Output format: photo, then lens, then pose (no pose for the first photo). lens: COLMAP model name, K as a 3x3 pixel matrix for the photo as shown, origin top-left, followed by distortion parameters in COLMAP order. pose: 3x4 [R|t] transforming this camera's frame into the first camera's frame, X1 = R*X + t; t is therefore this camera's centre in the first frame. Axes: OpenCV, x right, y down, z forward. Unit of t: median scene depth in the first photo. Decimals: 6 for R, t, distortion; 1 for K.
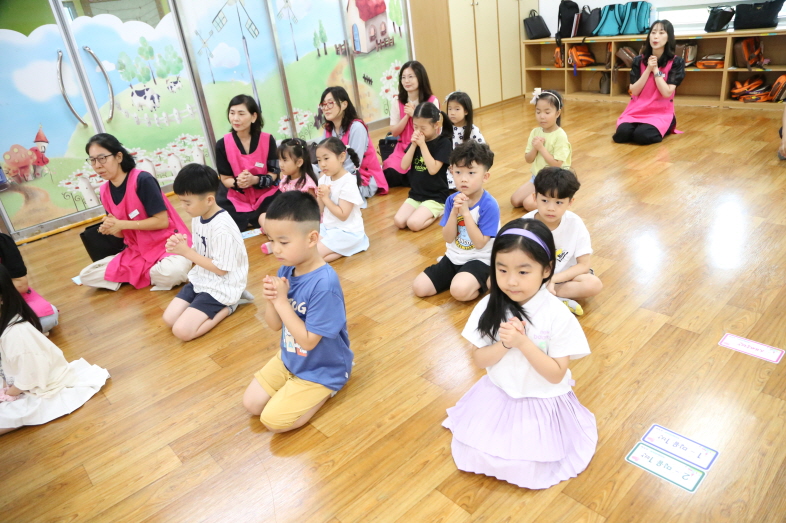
lens RADIAL K [[535.5, 0, 397.9], [0, 535.5, 267.5], [0, 0, 1]] dist [-0.118608, 0.068407]
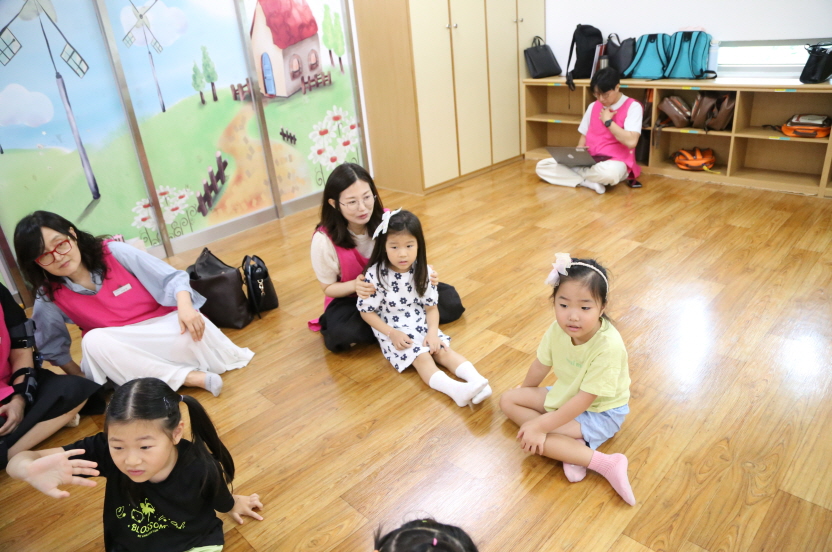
lens RADIAL K [[566.9, 0, 421.2], [0, 566.9, 282.3], [0, 0, 1]] dist [-0.118608, 0.068407]
pose [[0.998185, 0.010172, 0.059357, 0.072644], [-0.008738, 0.999665, -0.024362, -0.167880], [-0.059585, 0.023799, 0.997939, 0.315656]]
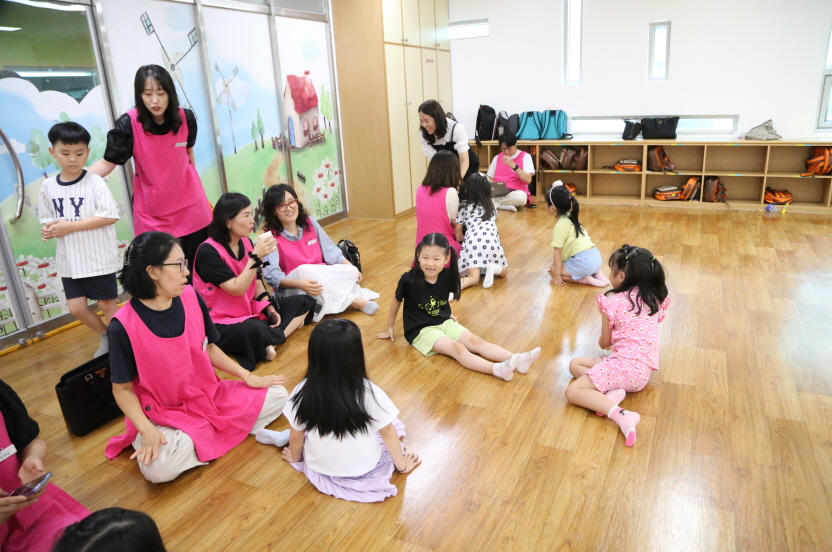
lens RADIAL K [[566.9, 0, 421.2], [0, 566.9, 282.3], [0, 0, 1]] dist [-0.118608, 0.068407]
pose [[0.926823, -0.044508, 0.372851, -0.243834], [0.106181, 0.983490, -0.146540, -0.023382], [-0.360173, 0.175407, 0.916247, 0.097024]]
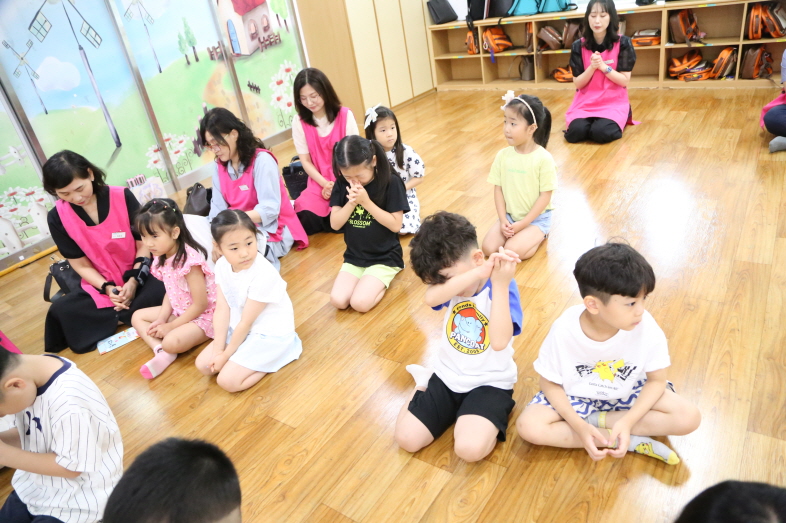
lens RADIAL K [[535.5, 0, 397.9], [0, 535.5, 267.5], [0, 0, 1]] dist [-0.118608, 0.068407]
pose [[0.974693, -0.134867, 0.178280, -0.023854], [0.131332, 0.990837, 0.031537, -0.082169], [-0.180899, -0.007325, 0.983474, 0.172705]]
